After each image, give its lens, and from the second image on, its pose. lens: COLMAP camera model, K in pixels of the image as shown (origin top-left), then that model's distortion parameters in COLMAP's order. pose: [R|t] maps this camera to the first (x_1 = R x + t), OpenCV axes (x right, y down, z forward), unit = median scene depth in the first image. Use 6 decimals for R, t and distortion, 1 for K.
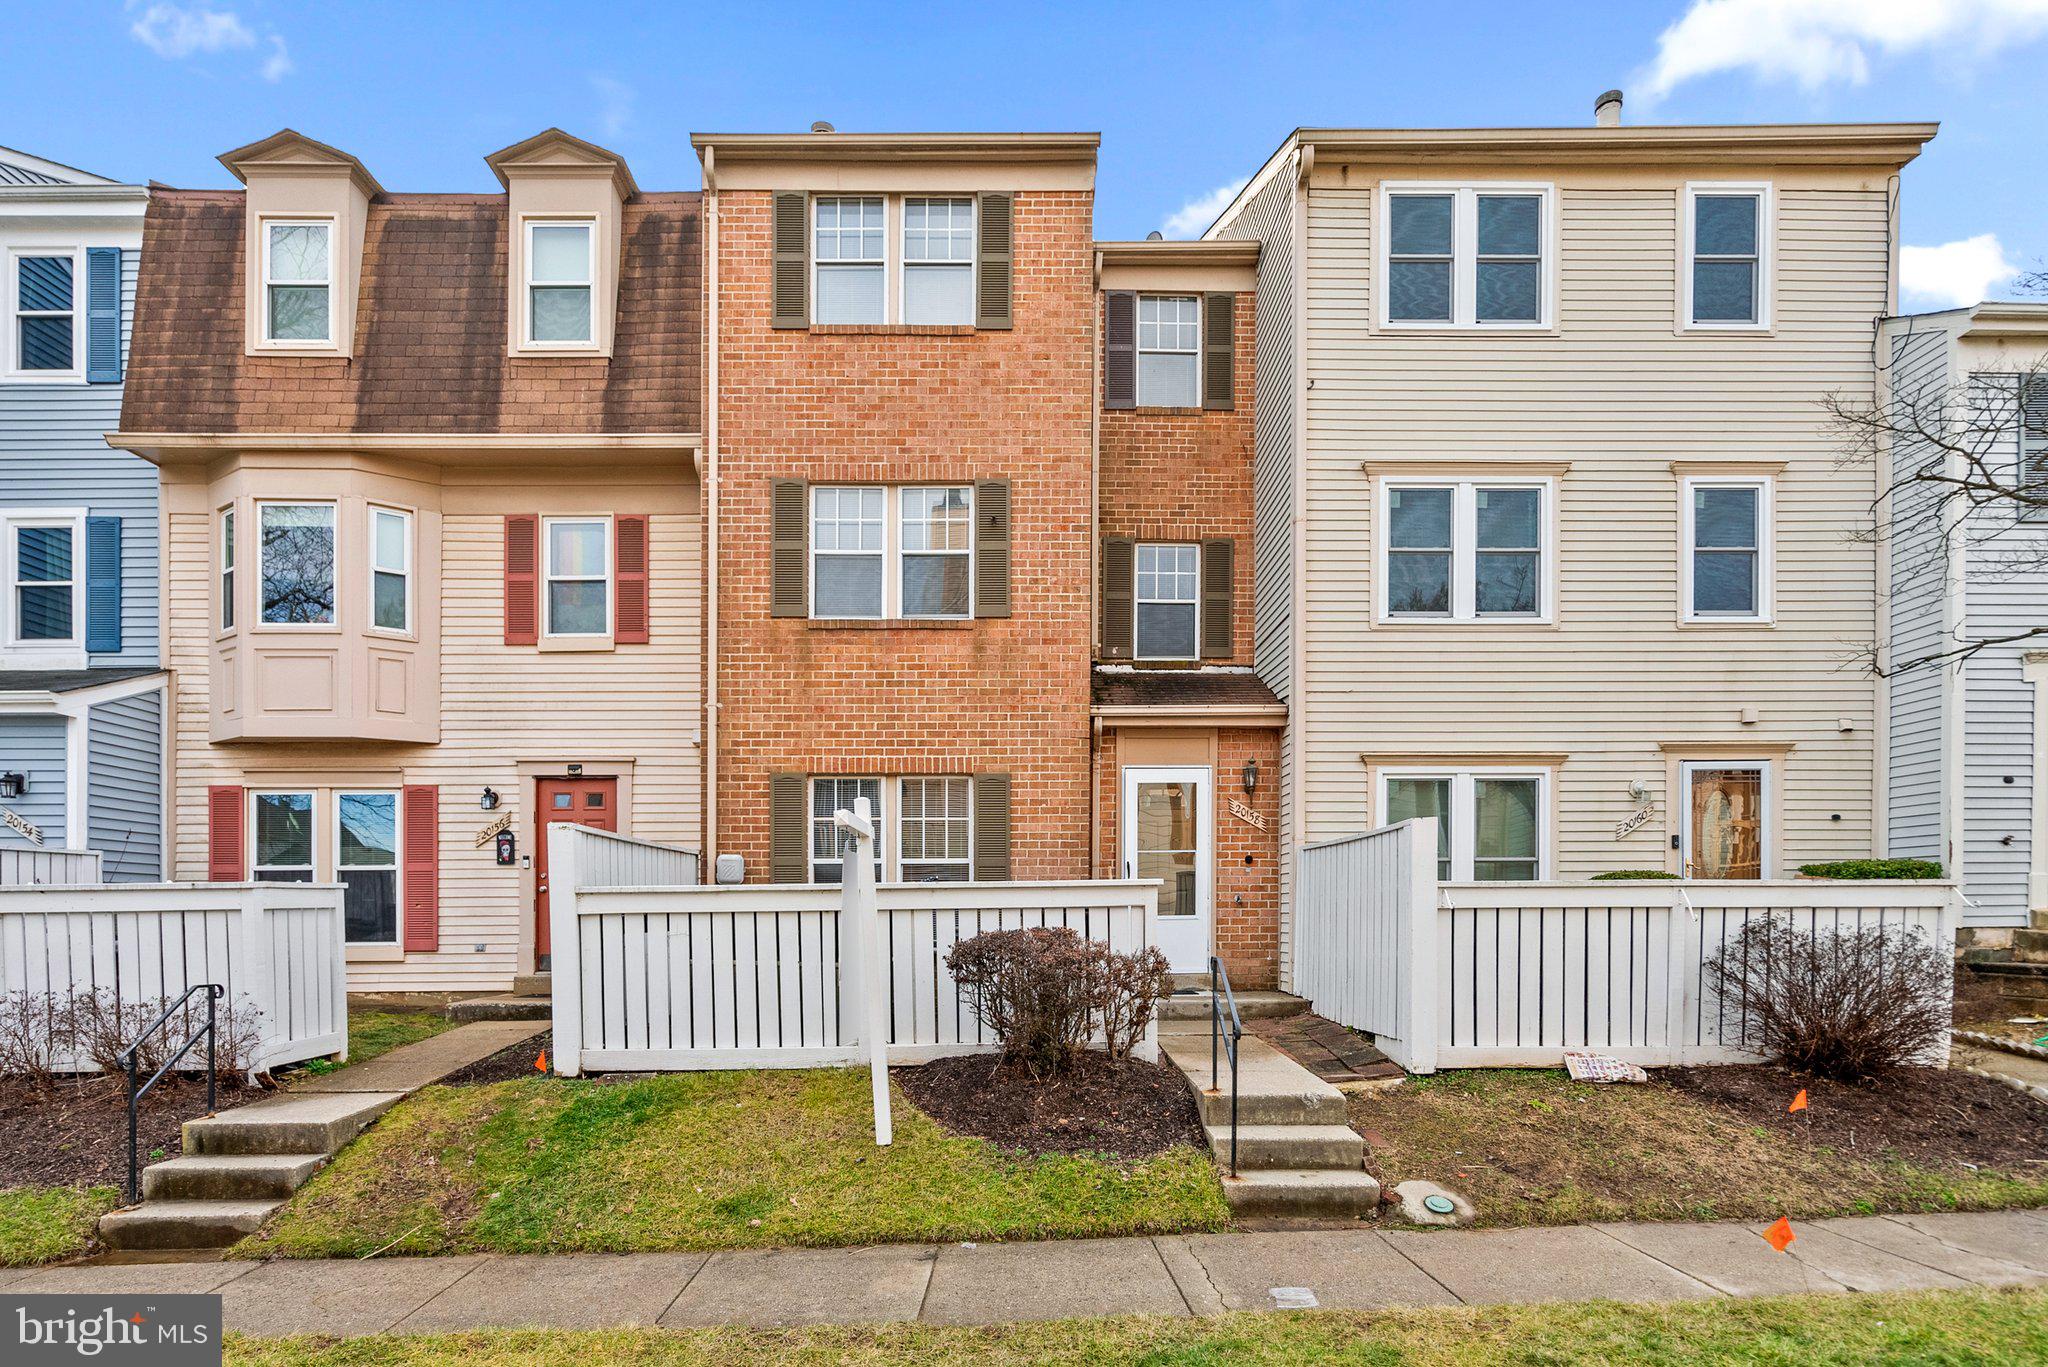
lens RADIAL K [[1136.7, 0, 1023.2], [0, 1136.7, 681.7], [0, 0, 1]] dist [-0.003965, 0.002732]
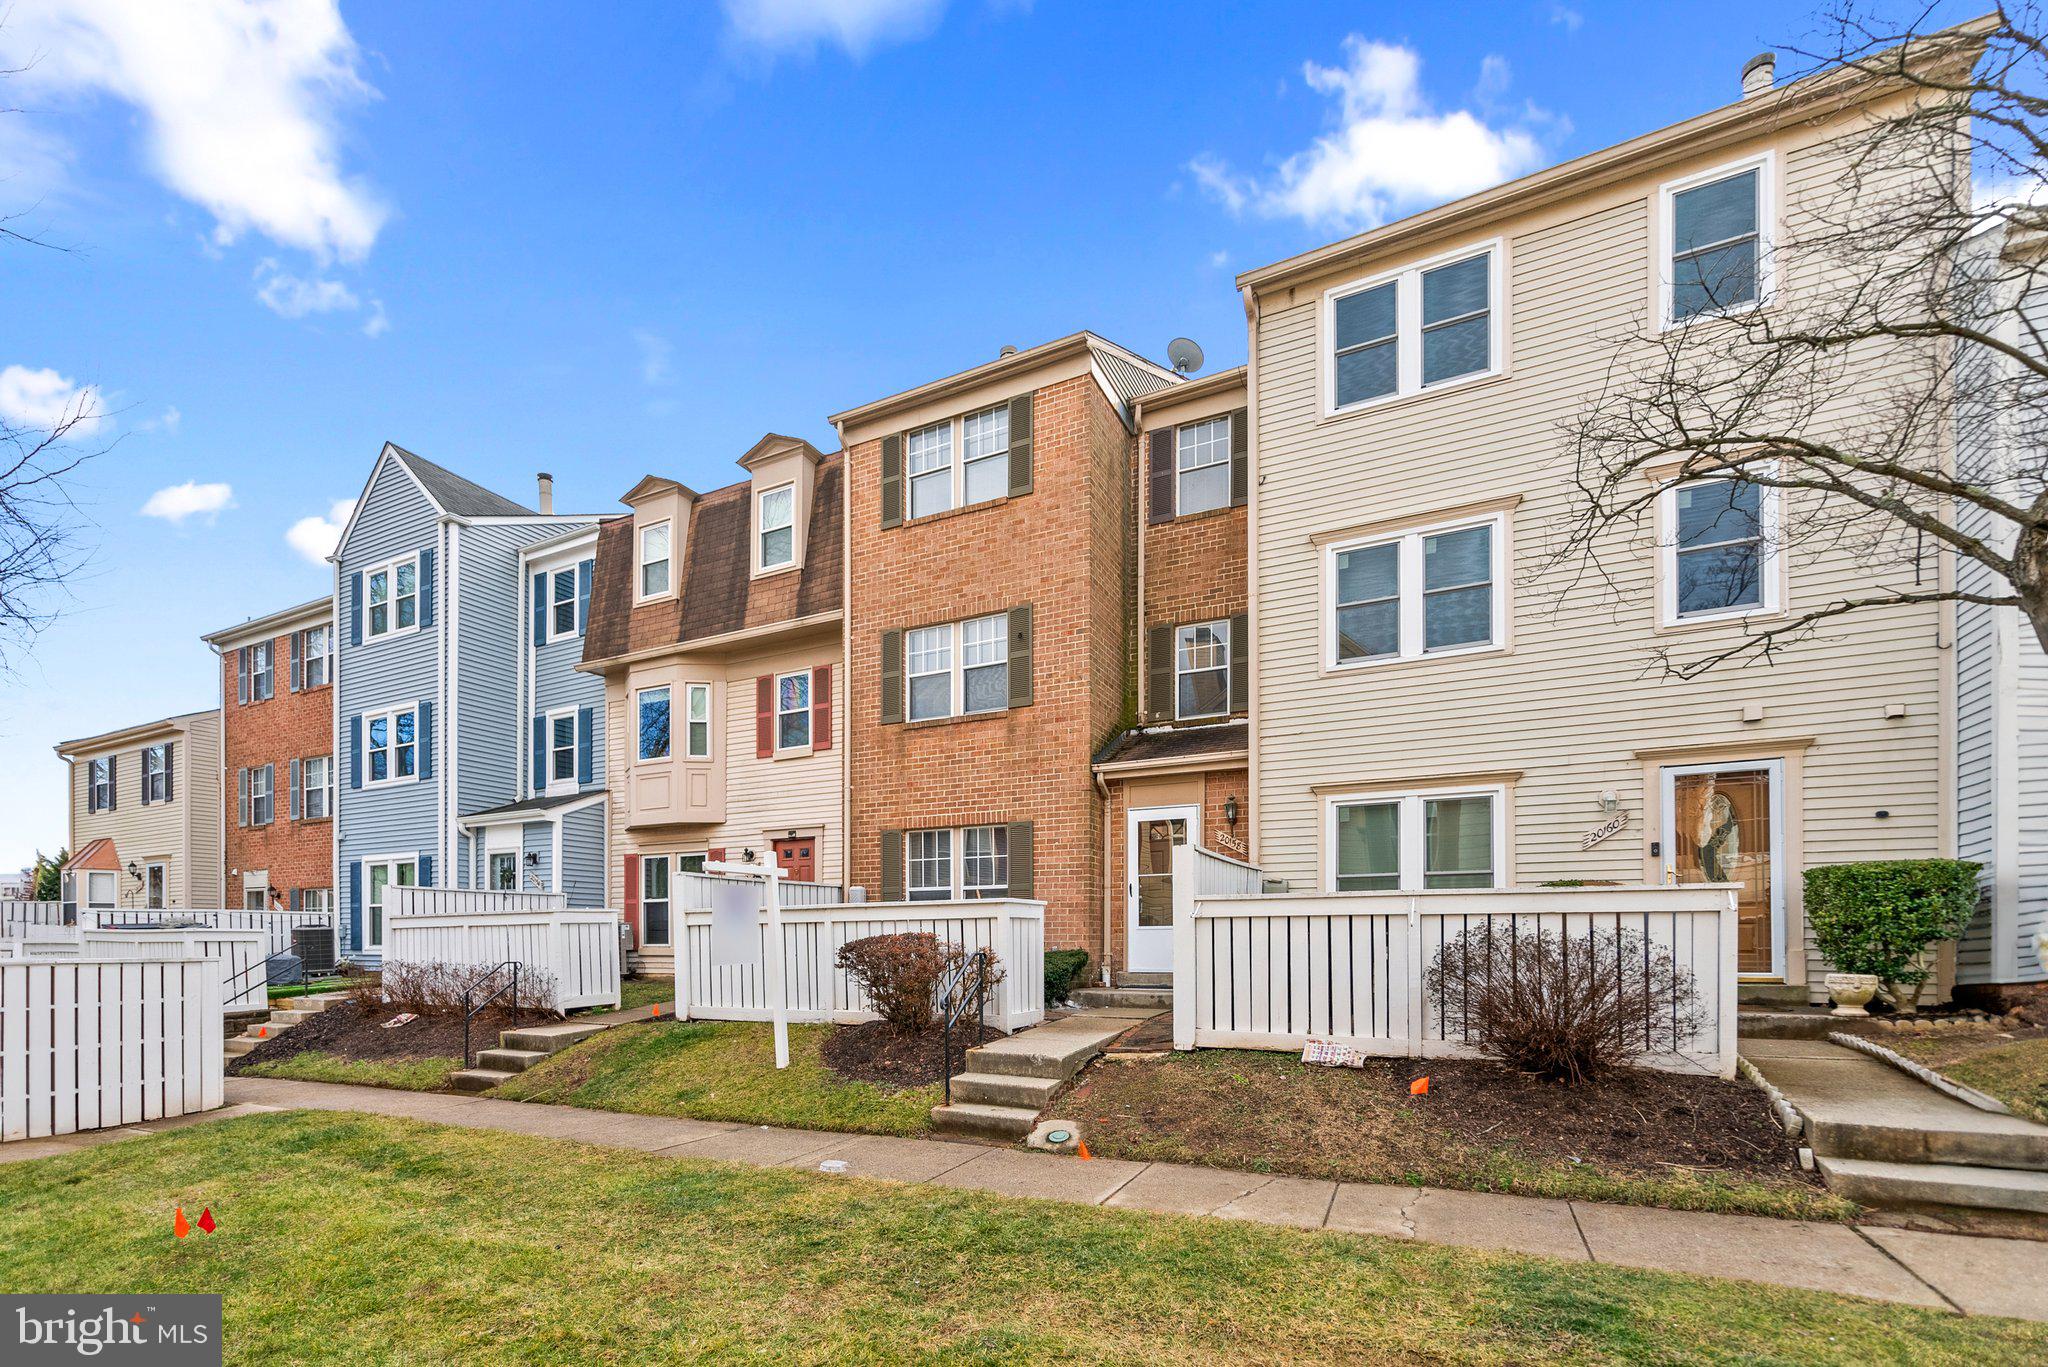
lens RADIAL K [[975.0, 0, 1015.8], [0, 975.0, 685.8], [0, 0, 1]] dist [-0.004509, 0.002593]
pose [[0.865021, -0.124576, -0.486025, 0.542145], [0.101651, 0.992110, -0.073378, 0.003968], [0.491331, 0.014069, 0.870859, -0.025635]]
